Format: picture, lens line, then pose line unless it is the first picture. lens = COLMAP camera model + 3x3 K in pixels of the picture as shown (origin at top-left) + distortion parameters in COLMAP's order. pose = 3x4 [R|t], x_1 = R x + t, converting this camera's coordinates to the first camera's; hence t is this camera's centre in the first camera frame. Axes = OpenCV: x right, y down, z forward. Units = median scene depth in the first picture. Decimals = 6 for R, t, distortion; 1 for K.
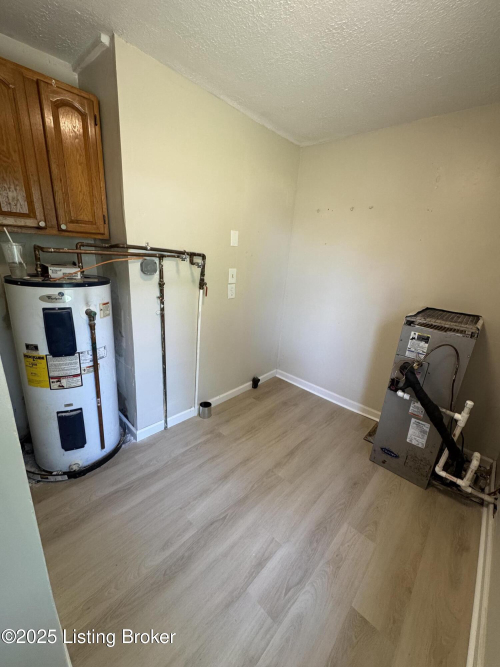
lens RADIAL K [[264.4, 0, 249.0], [0, 264.4, 332.4], [0, 0, 1]] dist [-0.004325, 0.000349]
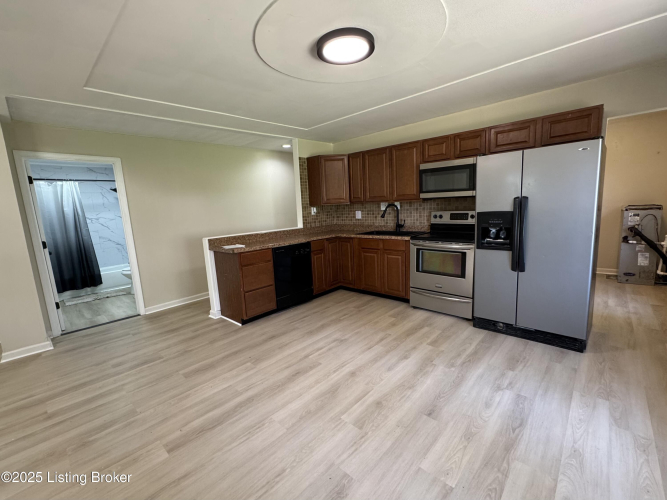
lens RADIAL K [[293.3, 0, 332.5], [0, 293.3, 250.2], [0, 0, 1]] dist [-0.001055, 0.000210]
pose [[0.991687, -0.127632, -0.016342, -1.875678], [0.123847, 0.981218, -0.147899, 0.357183], [0.034912, 0.144645, 0.988867, -1.504491]]
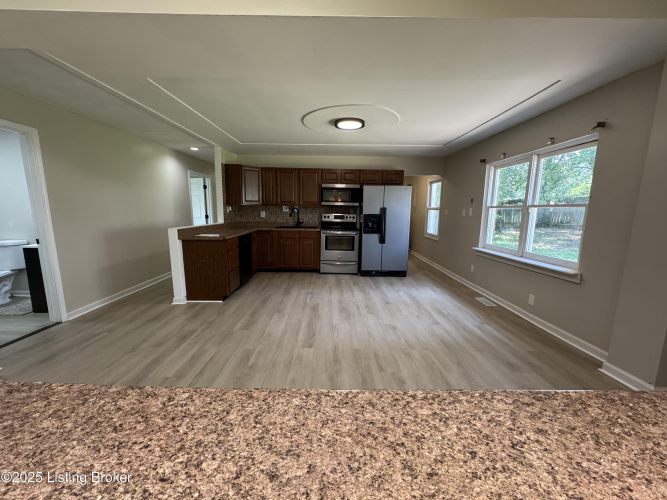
lens RADIAL K [[264.4, 0, 336.5], [0, 264.4, 249.5], [0, 0, 1]] dist [-0.004325, 0.000349]
pose [[0.717970, -0.174108, 0.673948, -3.394699], [0.247380, 0.968828, -0.013252, 0.334225], [-0.650632, 0.176236, 0.738660, -1.739833]]
